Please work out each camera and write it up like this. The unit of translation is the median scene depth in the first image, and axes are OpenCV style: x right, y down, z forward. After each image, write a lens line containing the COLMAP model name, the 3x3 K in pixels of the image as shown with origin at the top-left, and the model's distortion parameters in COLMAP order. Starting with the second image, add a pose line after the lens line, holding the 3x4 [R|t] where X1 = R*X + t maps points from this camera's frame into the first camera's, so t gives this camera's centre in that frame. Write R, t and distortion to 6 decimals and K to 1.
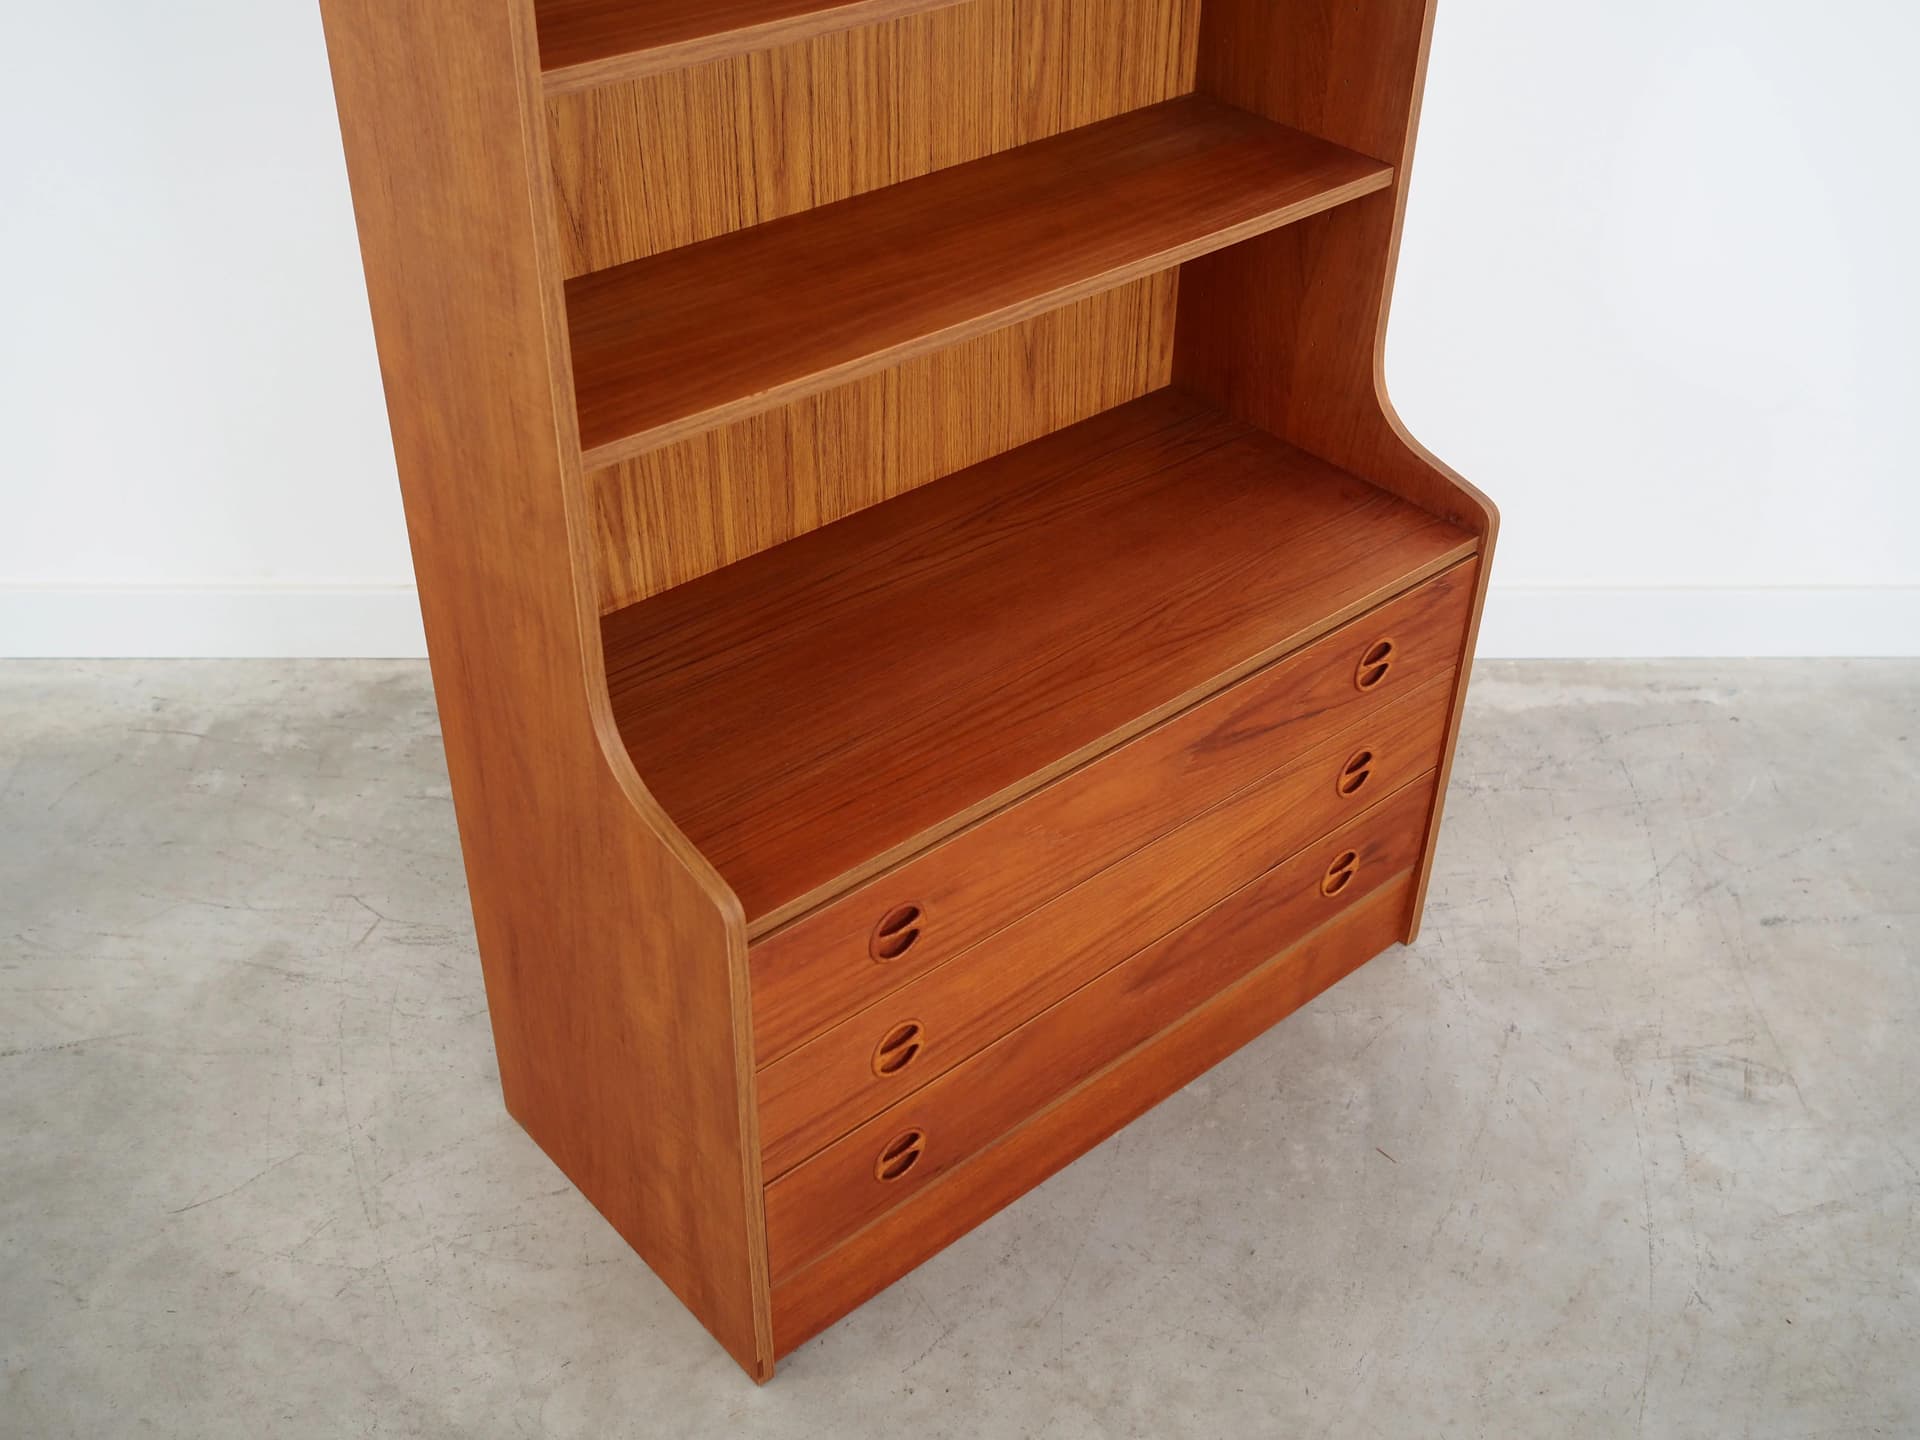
lens RADIAL K [[1980.3, 0, 960.0], [0, 1980.3, 720.0], [0, 0, 1]] dist [-0.026191, 0.008757]
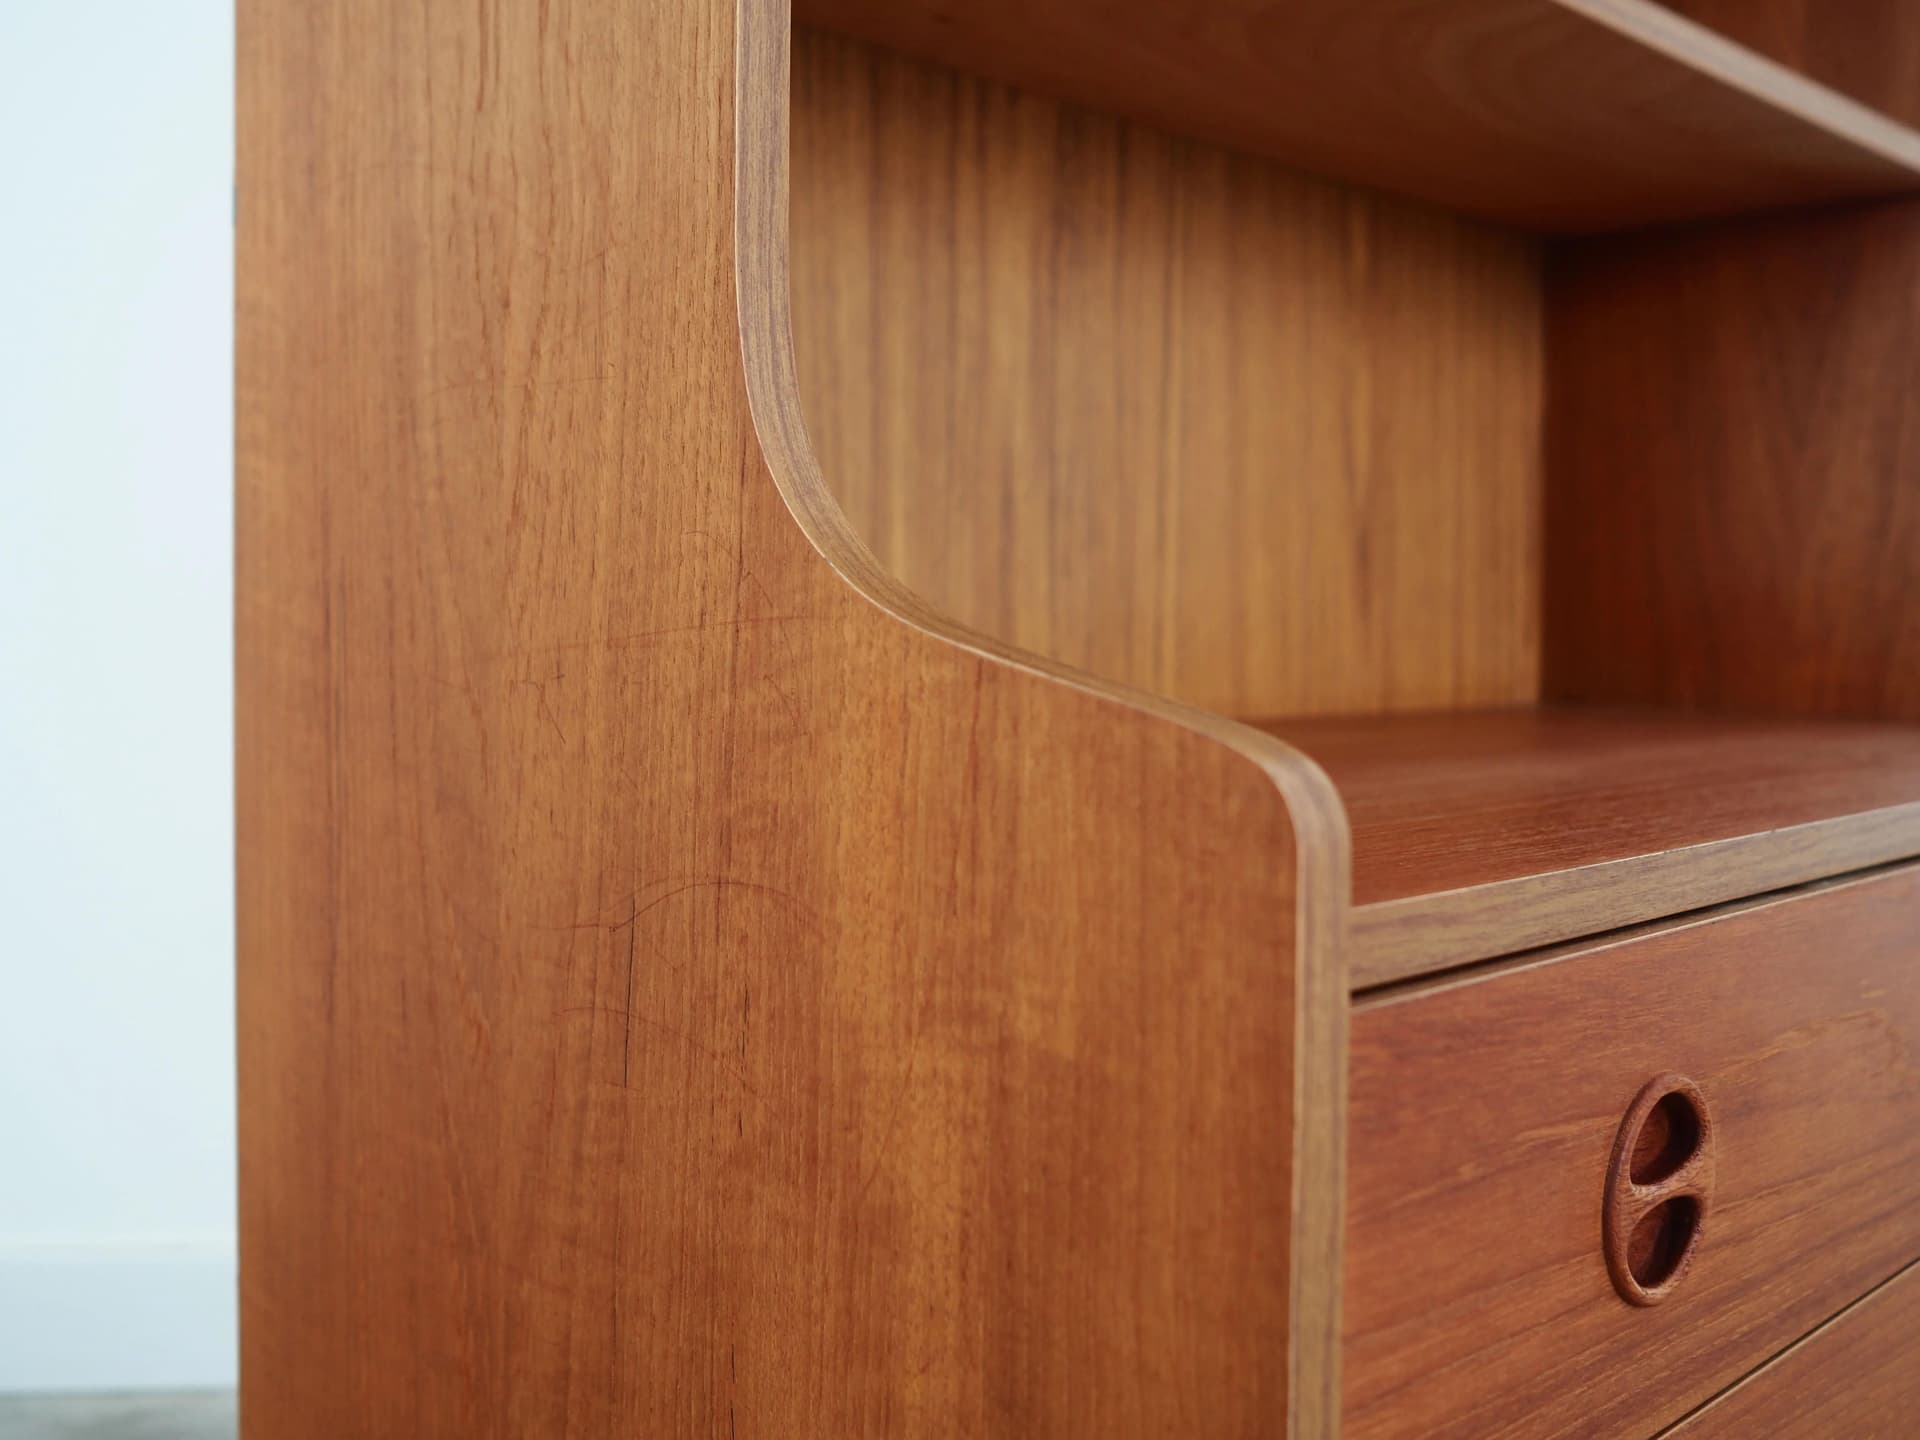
lens RADIAL K [[1980.3, 0, 960.0], [0, 1980.3, 720.0], [0, 0, 1]] dist [-0.026191, 0.008757]
pose [[0.995841, -0.006598, 0.090874, -0.146943], [0.055717, 0.833255, -0.550074, 0.183814], [-0.072091, 0.552849, 0.830157, 0.614179]]
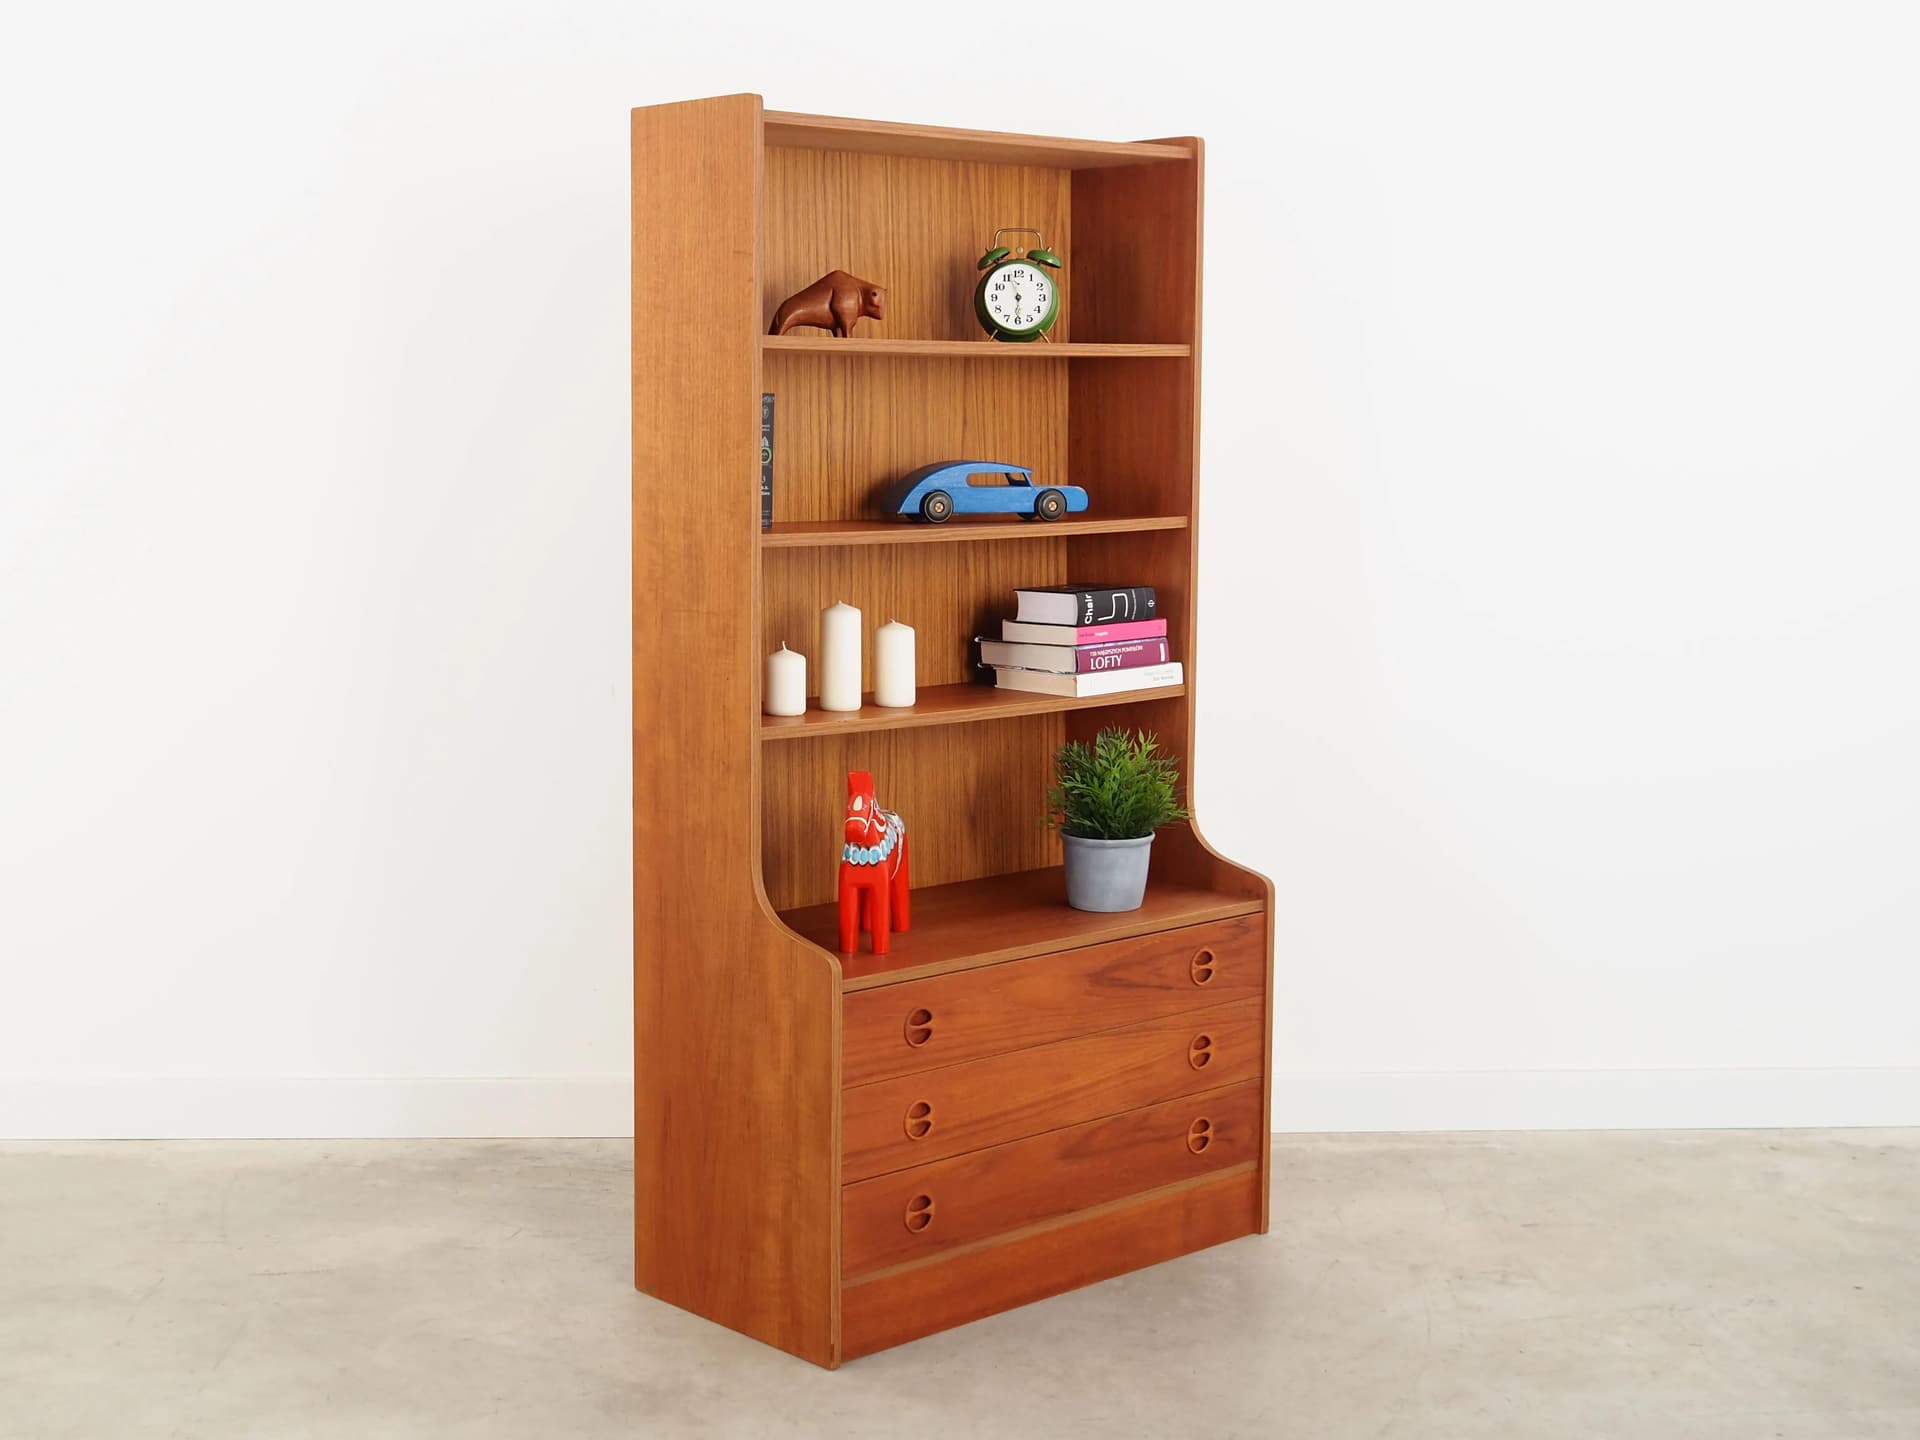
lens RADIAL K [[2648.6, 0, 761.9], [0, 2648.6, 716.8], [0, 0, 1]] dist [-0.006983, 0.081973]
pose [[0.999808, -0.015107, -0.012512, -0.117833], [0.006887, 0.867579, -0.497252, 0.882445], [0.018367, 0.497071, 0.867516, -0.980184]]
